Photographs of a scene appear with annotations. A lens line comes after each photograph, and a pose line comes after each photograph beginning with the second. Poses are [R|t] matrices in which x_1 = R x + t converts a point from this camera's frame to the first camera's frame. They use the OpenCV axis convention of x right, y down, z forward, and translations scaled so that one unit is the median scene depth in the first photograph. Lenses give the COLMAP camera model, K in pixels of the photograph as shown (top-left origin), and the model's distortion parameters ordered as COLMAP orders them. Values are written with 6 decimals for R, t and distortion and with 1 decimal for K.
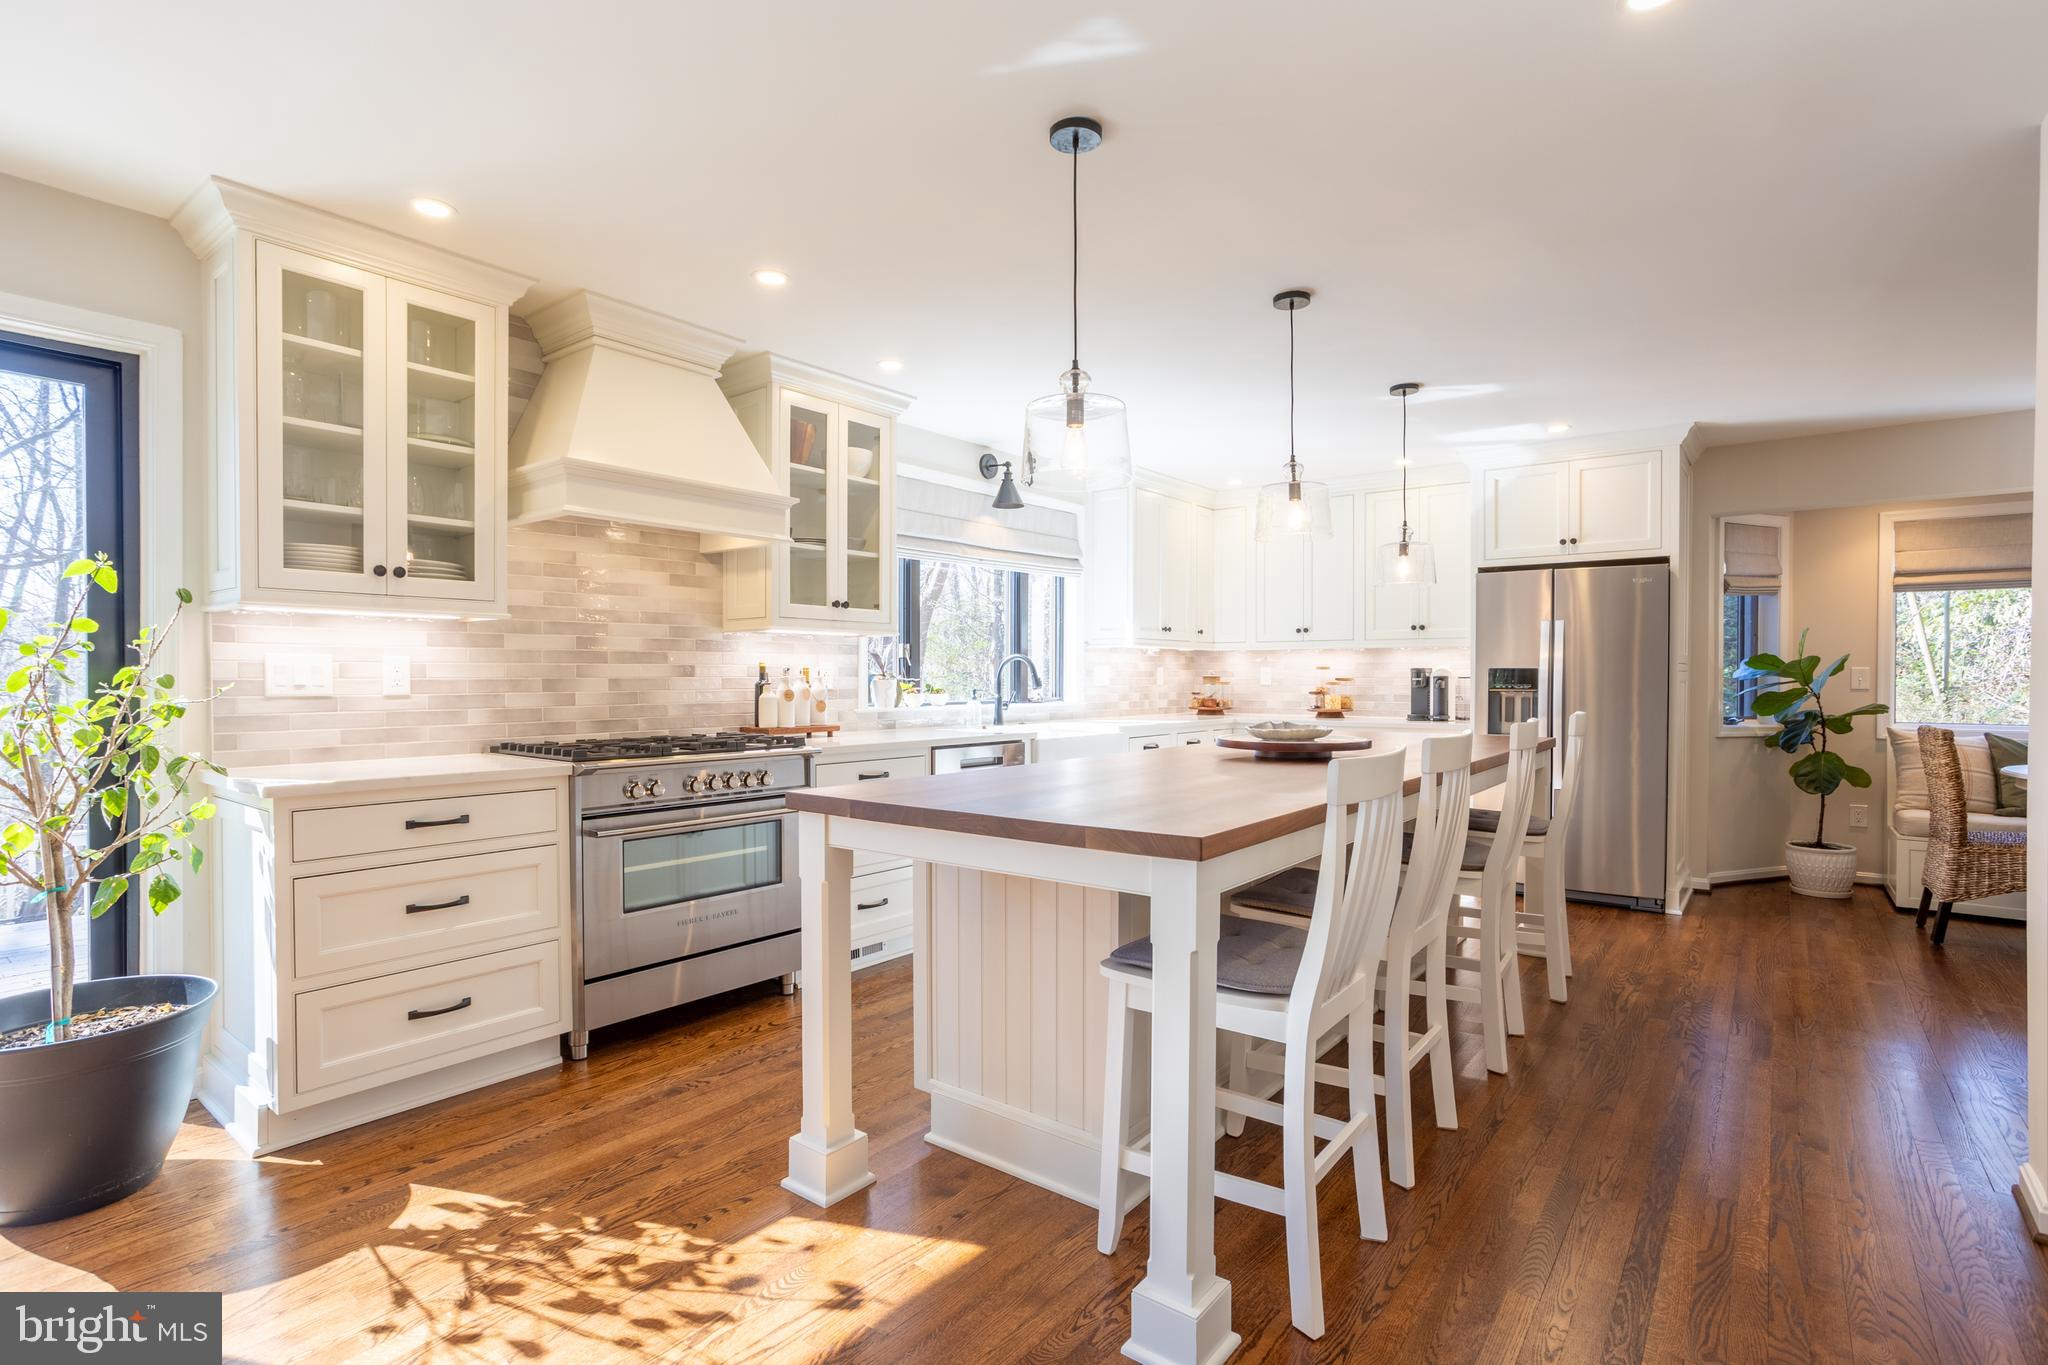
lens RADIAL K [[985.4, 0, 1028.1], [0, 985.4, 683.8], [0, 0, 1]] dist [-0.050160, 0.031537]
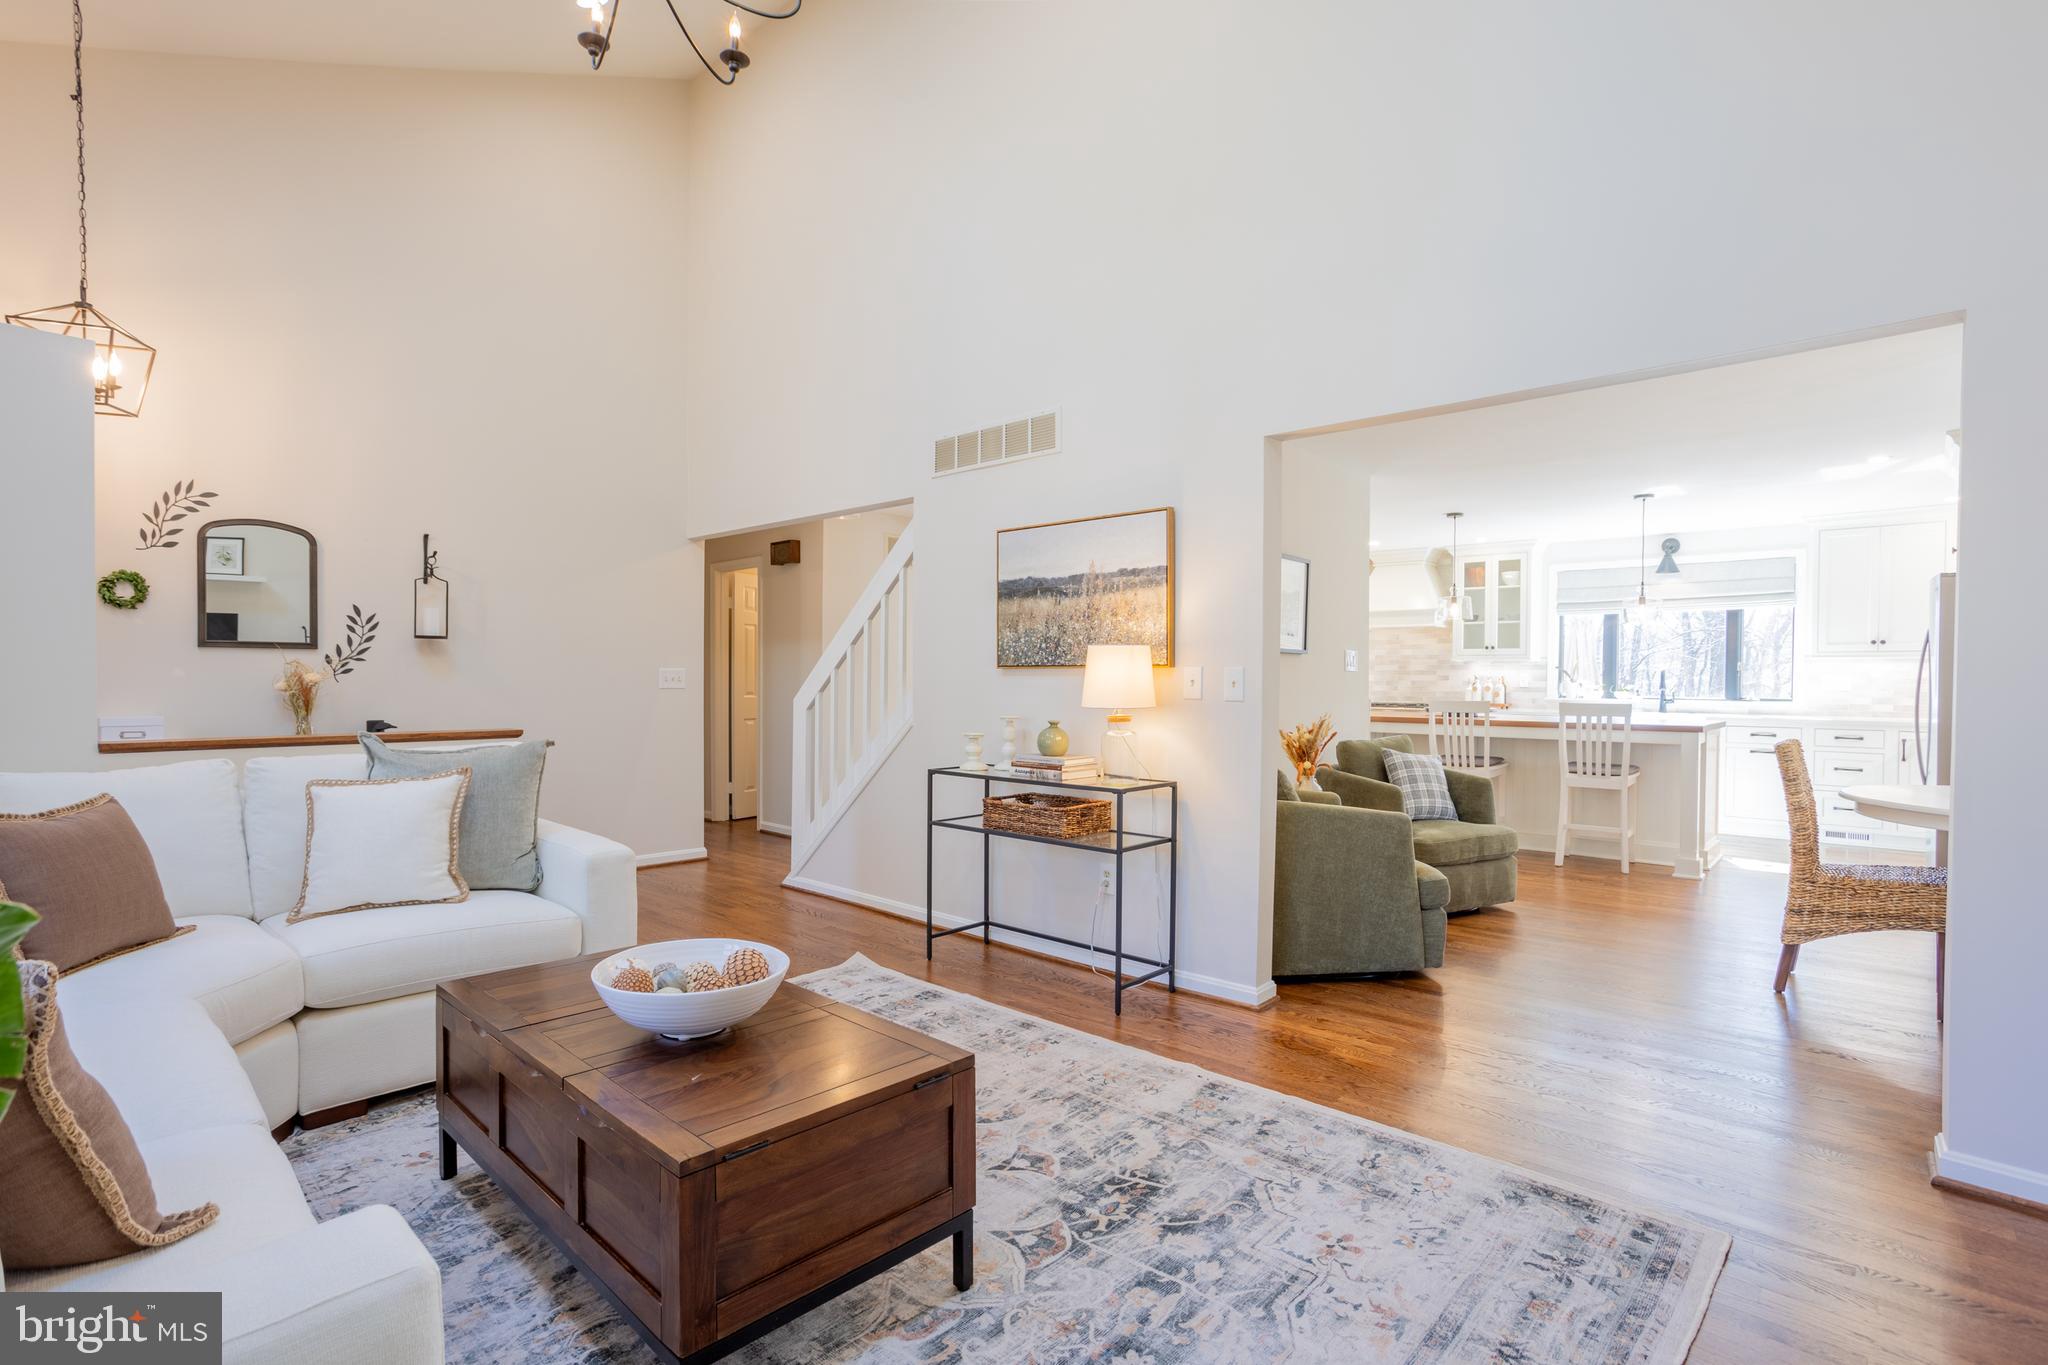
lens RADIAL K [[985.4, 0, 1026.5], [0, 985.4, 691.0], [0, 0, 1]] dist [-0.050160, 0.031537]
pose [[-0.074777, 0.012861, -0.997117, 2.028446], [-0.013219, 0.999816, 0.013887, -0.001262], [0.997113, 0.014220, -0.074593, 0.140834]]
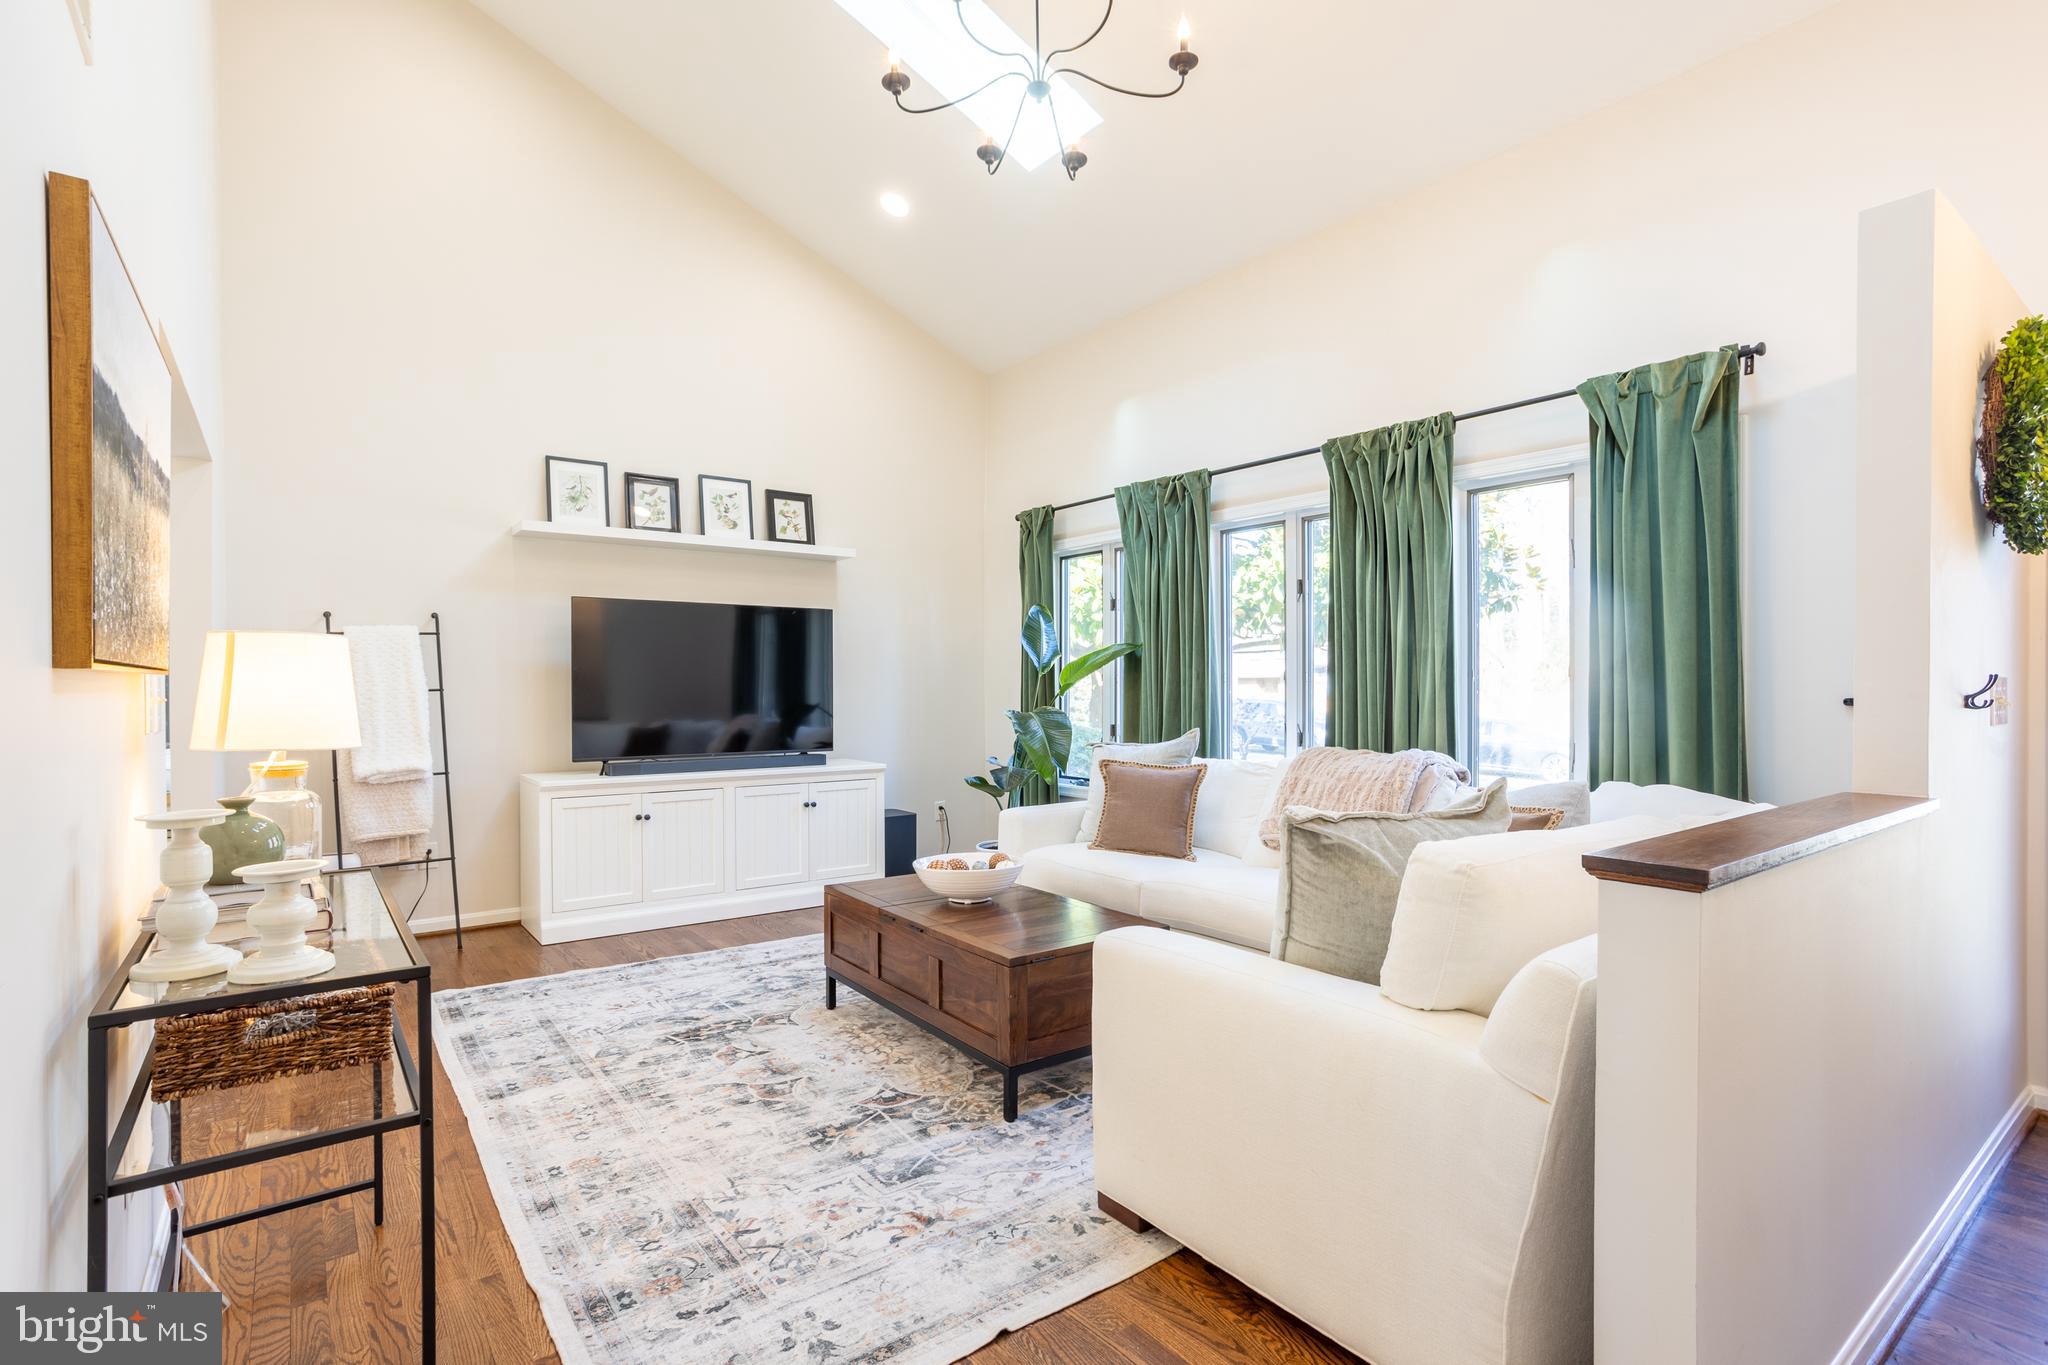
lens RADIAL K [[985.4, 0, 1032.3], [0, 985.4, 695.5], [0, 0, 1]] dist [-0.050160, 0.031537]
pose [[0.249843, -0.009917, 0.968236, 0.771462], [0.010403, 0.999917, 0.007557, -0.001304], [-0.968231, 0.008185, 0.249925, -0.318168]]
